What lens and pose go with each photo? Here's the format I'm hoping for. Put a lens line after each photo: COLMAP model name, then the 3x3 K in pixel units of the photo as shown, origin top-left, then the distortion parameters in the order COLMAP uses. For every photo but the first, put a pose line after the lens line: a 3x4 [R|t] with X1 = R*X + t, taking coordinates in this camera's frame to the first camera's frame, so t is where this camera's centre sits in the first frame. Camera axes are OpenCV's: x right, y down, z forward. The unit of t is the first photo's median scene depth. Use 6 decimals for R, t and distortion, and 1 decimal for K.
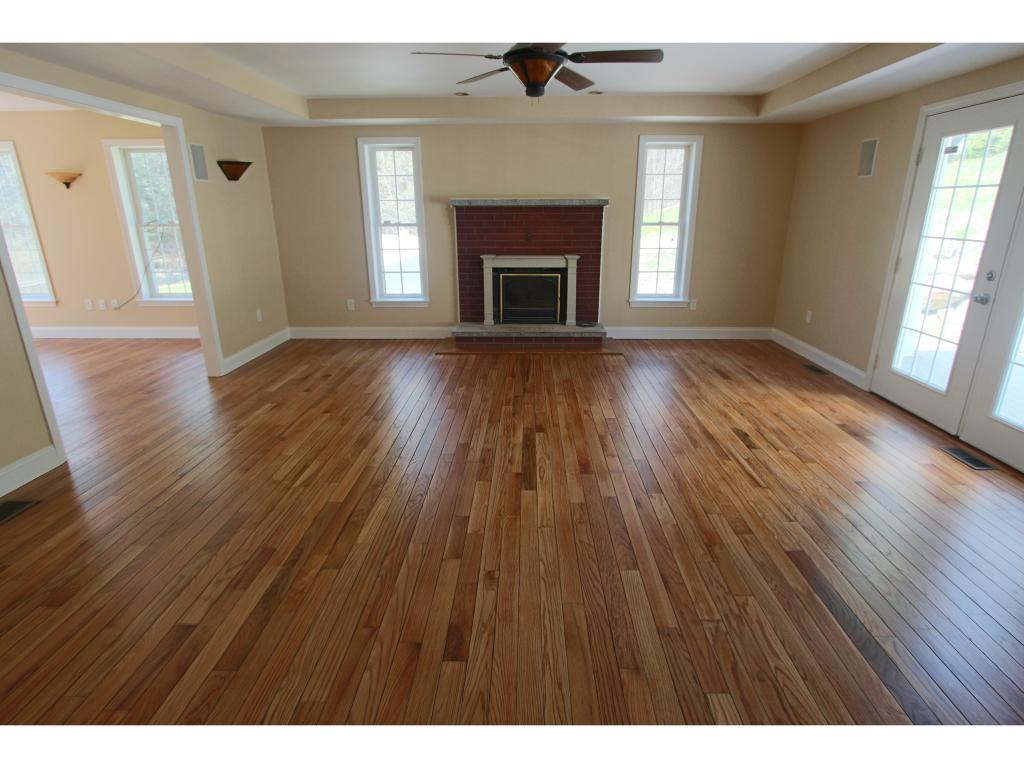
lens RADIAL K [[530.6, 0, 515.6], [0, 530.6, 384.5], [0, 0, 1]] dist [-0.019015, 0.001258]
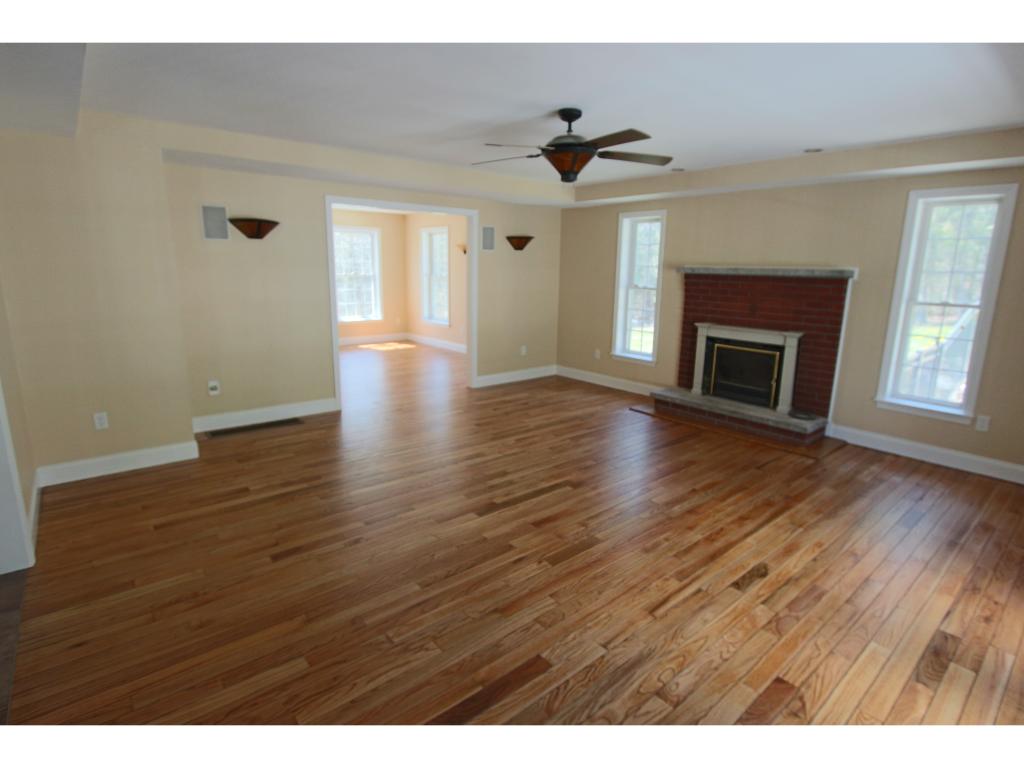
lens RADIAL K [[530.6, 0, 512.3], [0, 530.6, 383.4], [0, 0, 1]] dist [-0.019015, 0.001258]
pose [[0.655365, 0.176742, -0.734342, 0.452005], [-0.255720, 0.966741, 0.004459, -0.052678], [0.710707, 0.184864, 0.678765, 0.115122]]
